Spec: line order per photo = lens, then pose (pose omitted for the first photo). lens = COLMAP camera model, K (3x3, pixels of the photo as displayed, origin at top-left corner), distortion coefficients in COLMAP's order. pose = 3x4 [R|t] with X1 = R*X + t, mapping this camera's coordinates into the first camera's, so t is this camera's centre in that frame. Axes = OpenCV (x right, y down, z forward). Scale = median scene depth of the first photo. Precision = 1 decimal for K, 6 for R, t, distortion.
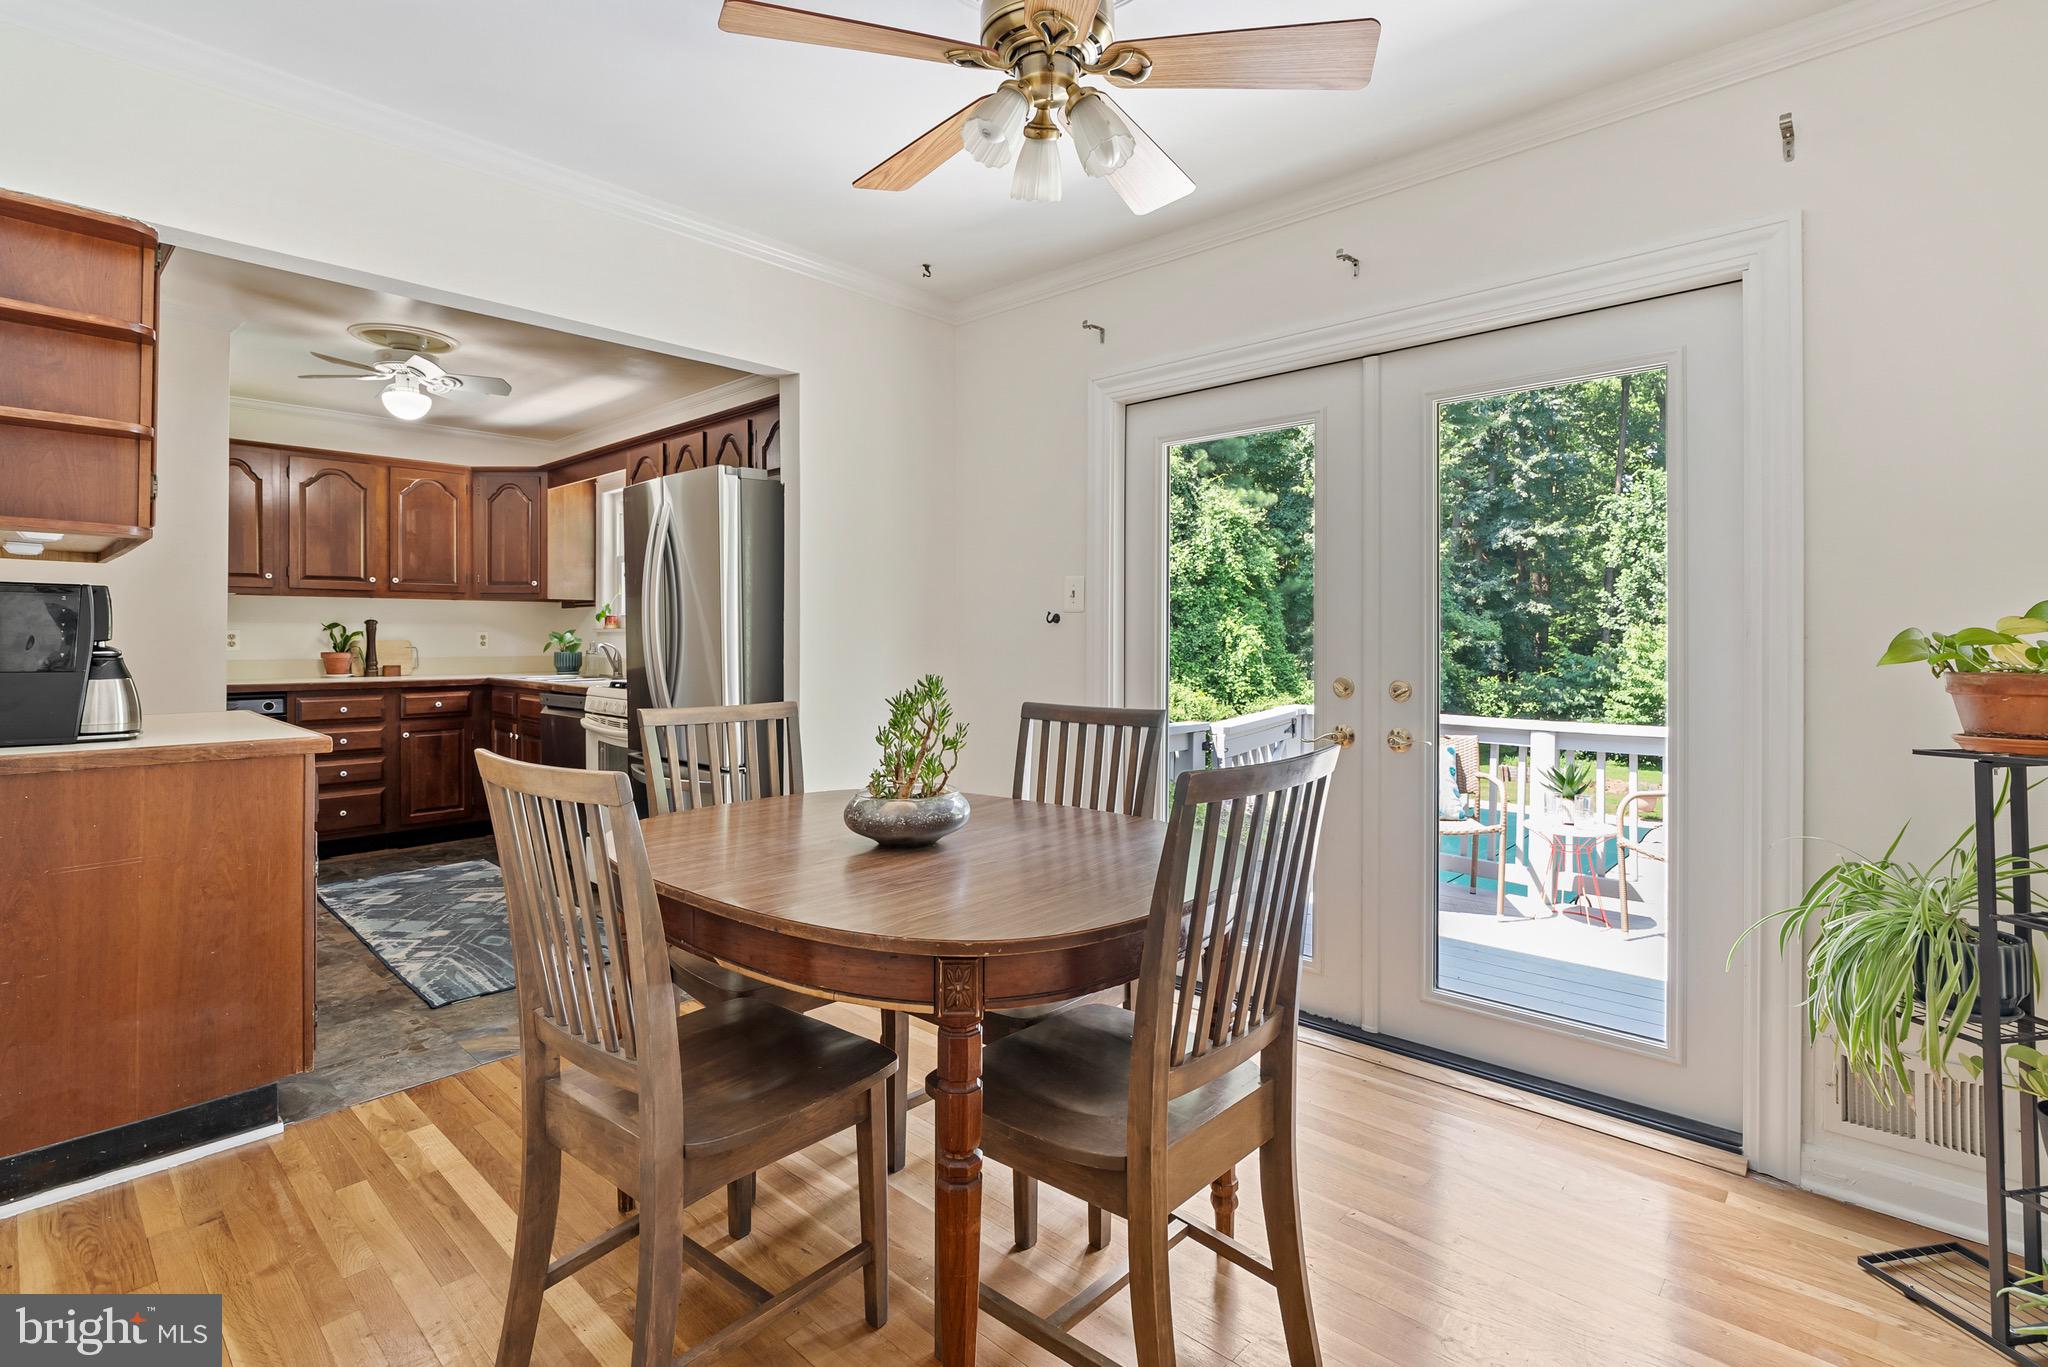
lens RADIAL K [[962.1, 0, 1024.8], [0, 962.1, 639.2], [0, 0, 1]] dist [-0.000526, -0.000179]
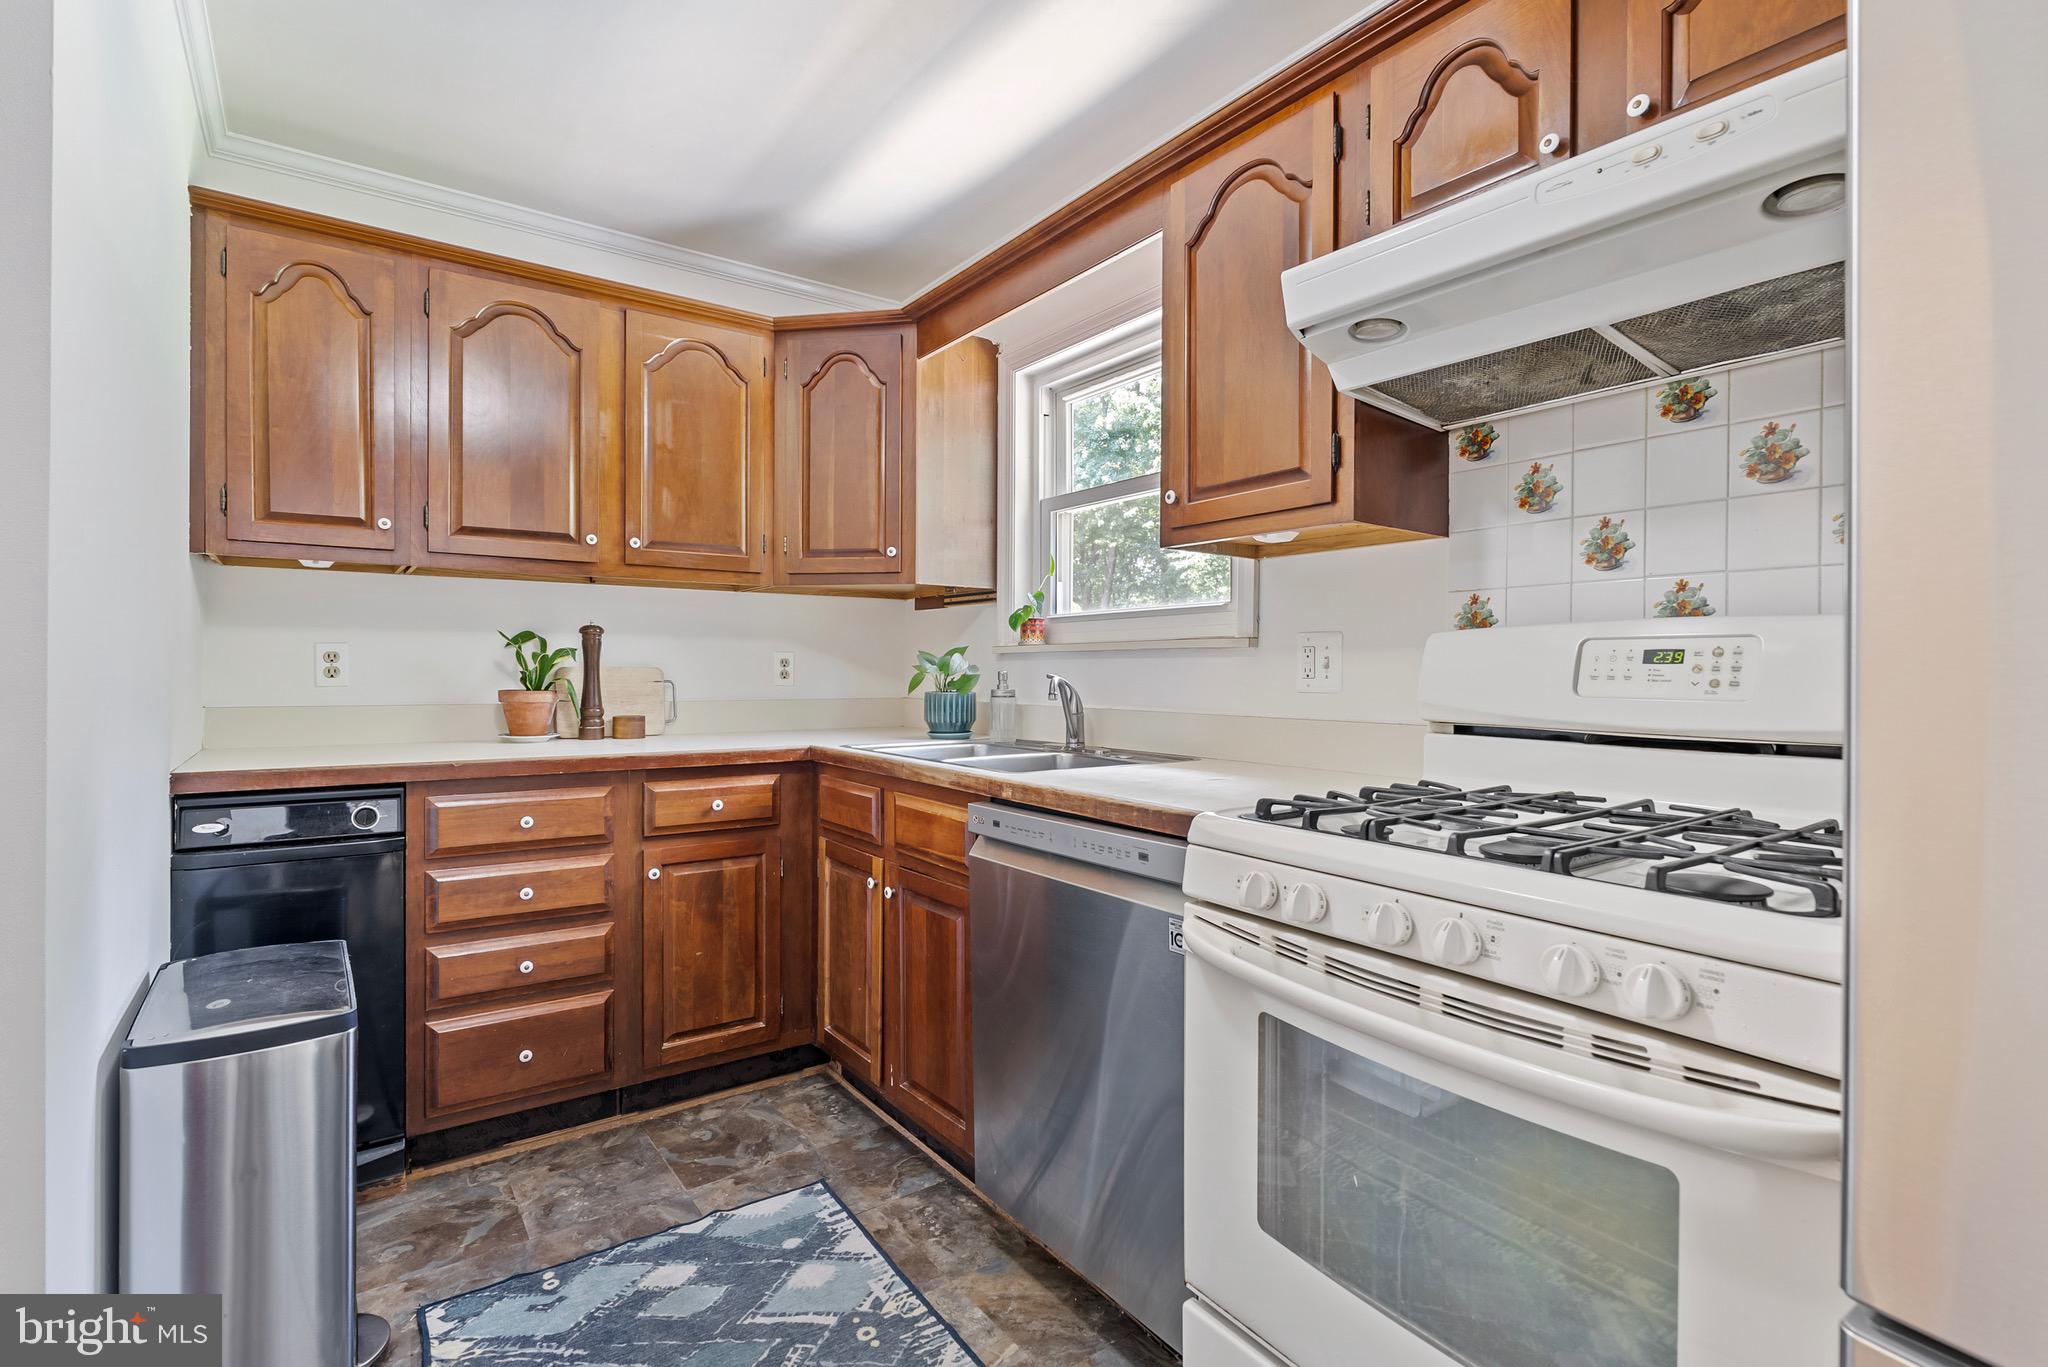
lens RADIAL K [[949.0, 0, 1024.0], [0, 949.0, 683.5], [0, 0, 1]] dist [-0.001290, 0.000142]
pose [[0.980149, 0.007839, -0.198107, -0.366853], [-0.005812, 0.999925, 0.010810, 0.003282], [0.198177, -0.009443, 0.980121, 0.569296]]
